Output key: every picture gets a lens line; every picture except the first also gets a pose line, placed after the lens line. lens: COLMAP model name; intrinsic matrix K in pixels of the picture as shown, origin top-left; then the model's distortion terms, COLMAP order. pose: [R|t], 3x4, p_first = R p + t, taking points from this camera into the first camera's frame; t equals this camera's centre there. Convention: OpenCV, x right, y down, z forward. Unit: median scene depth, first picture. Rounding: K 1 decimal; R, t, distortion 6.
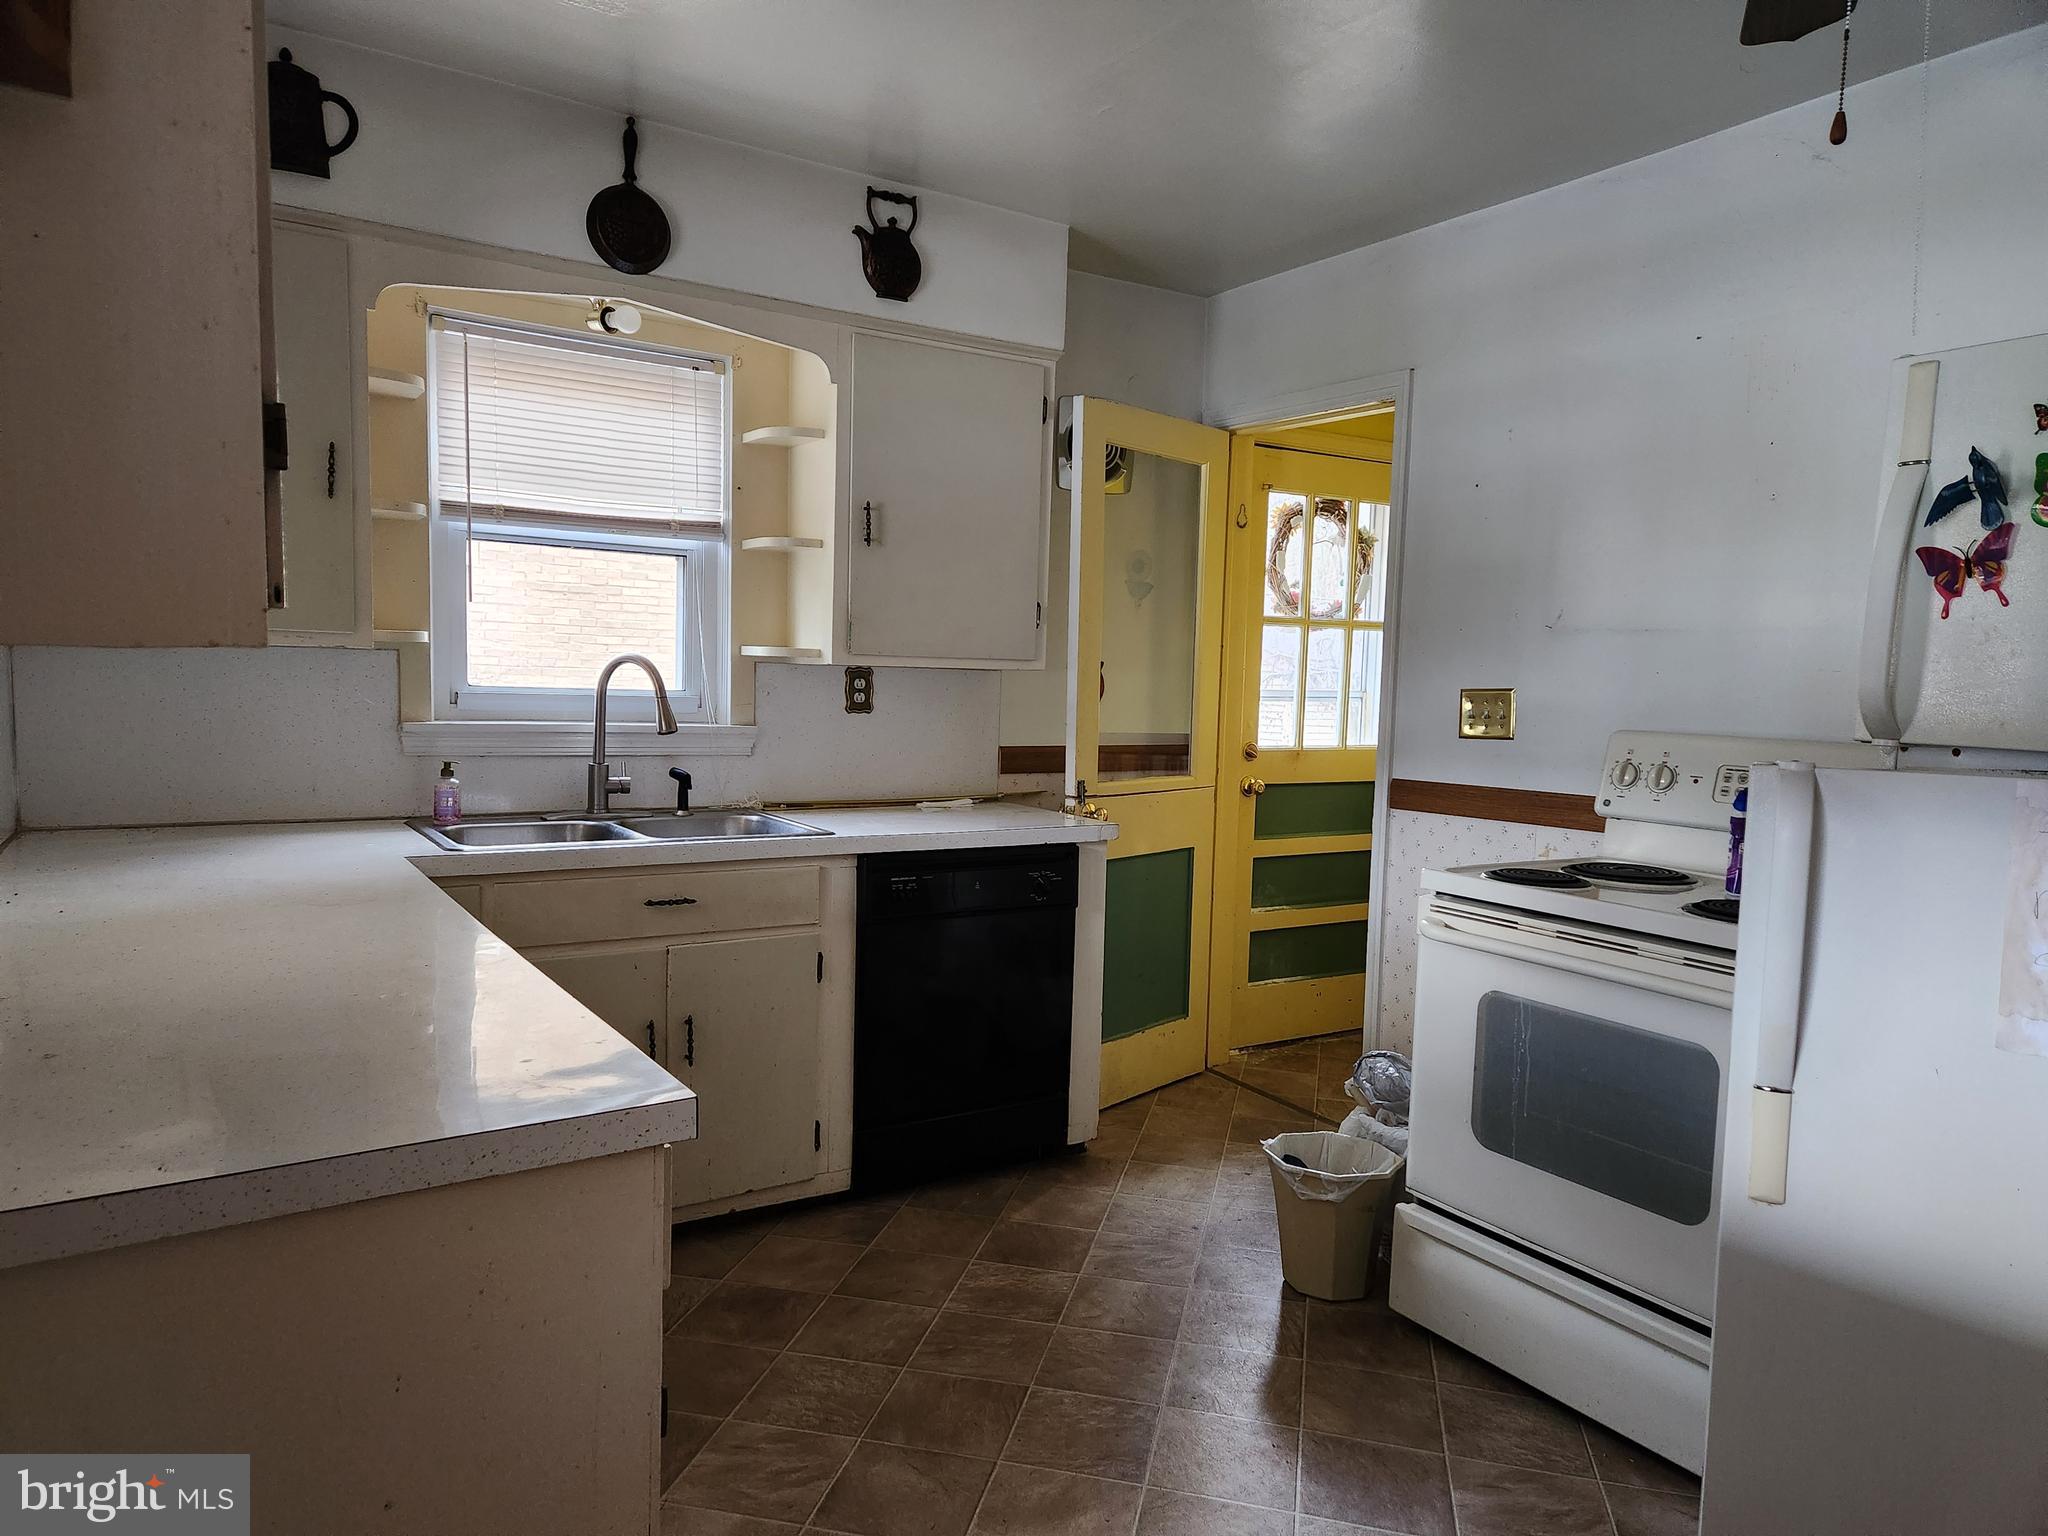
lens RADIAL K [[1371.1, 0, 1036.0], [0, 1371.1, 780.4], [0, 0, 1]] dist [0.073655, -0.061162]
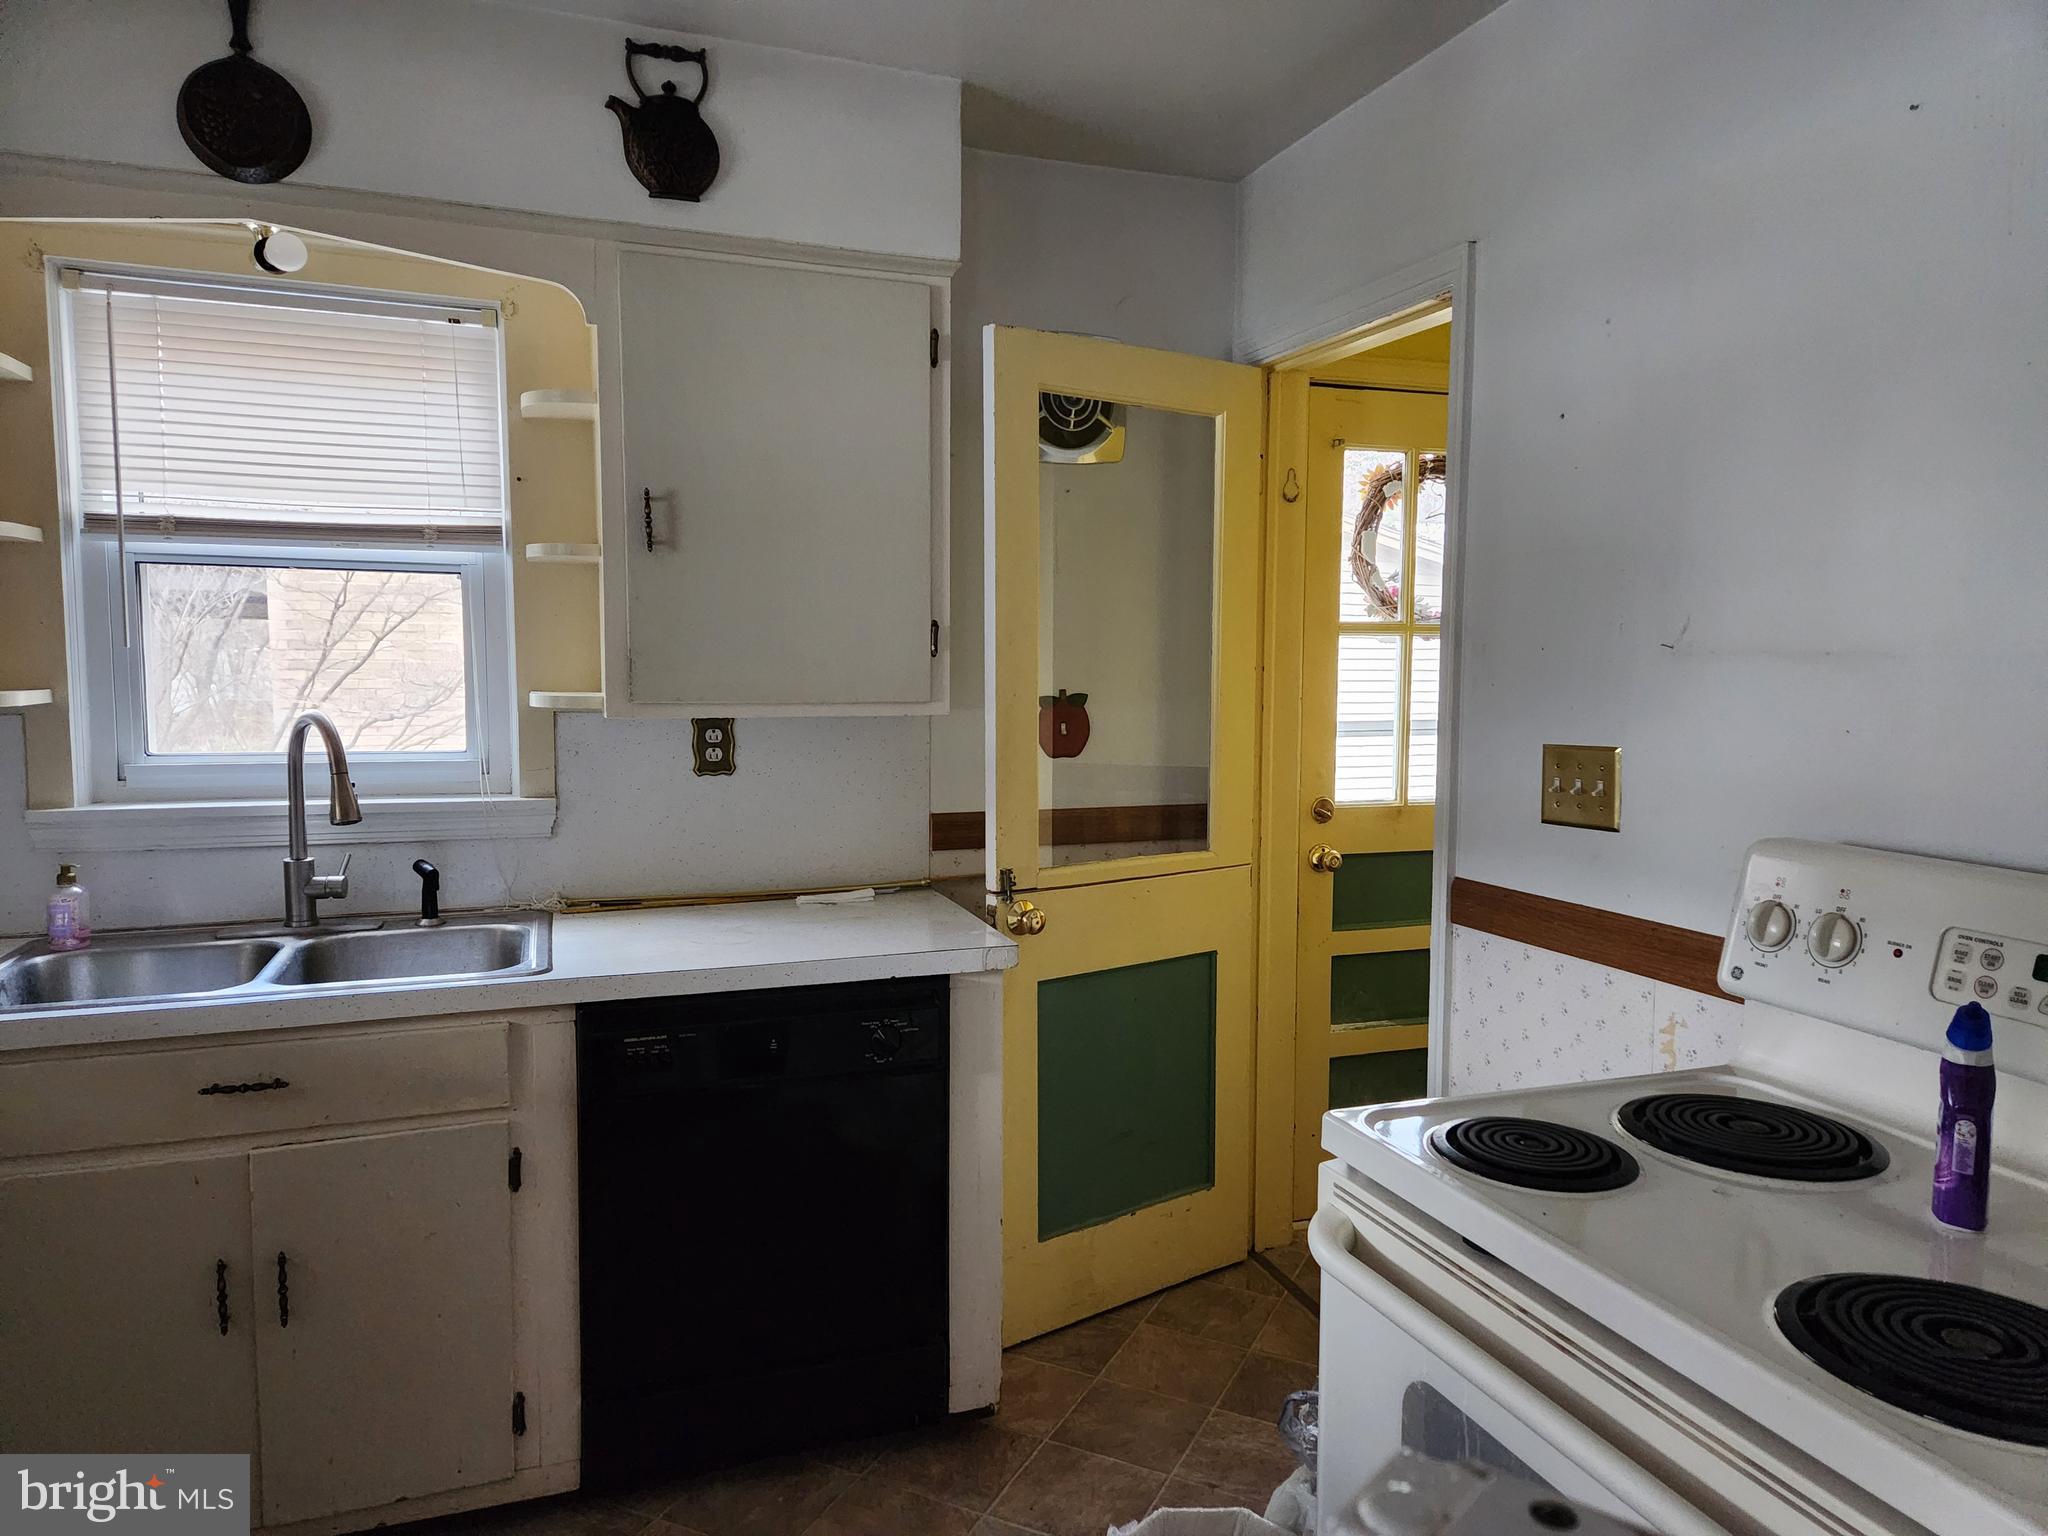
lens RADIAL K [[1392.5, 0, 1024.0], [0, 1392.5, 768.0], [0, 0, 1]] dist [0.075309, -0.059995]
pose [[0.975907, -0.005050, -0.218130, 0.210471], [0.003856, 0.999975, -0.005898, -0.050733], [0.218155, 0.004915, 0.975902, 0.319219]]
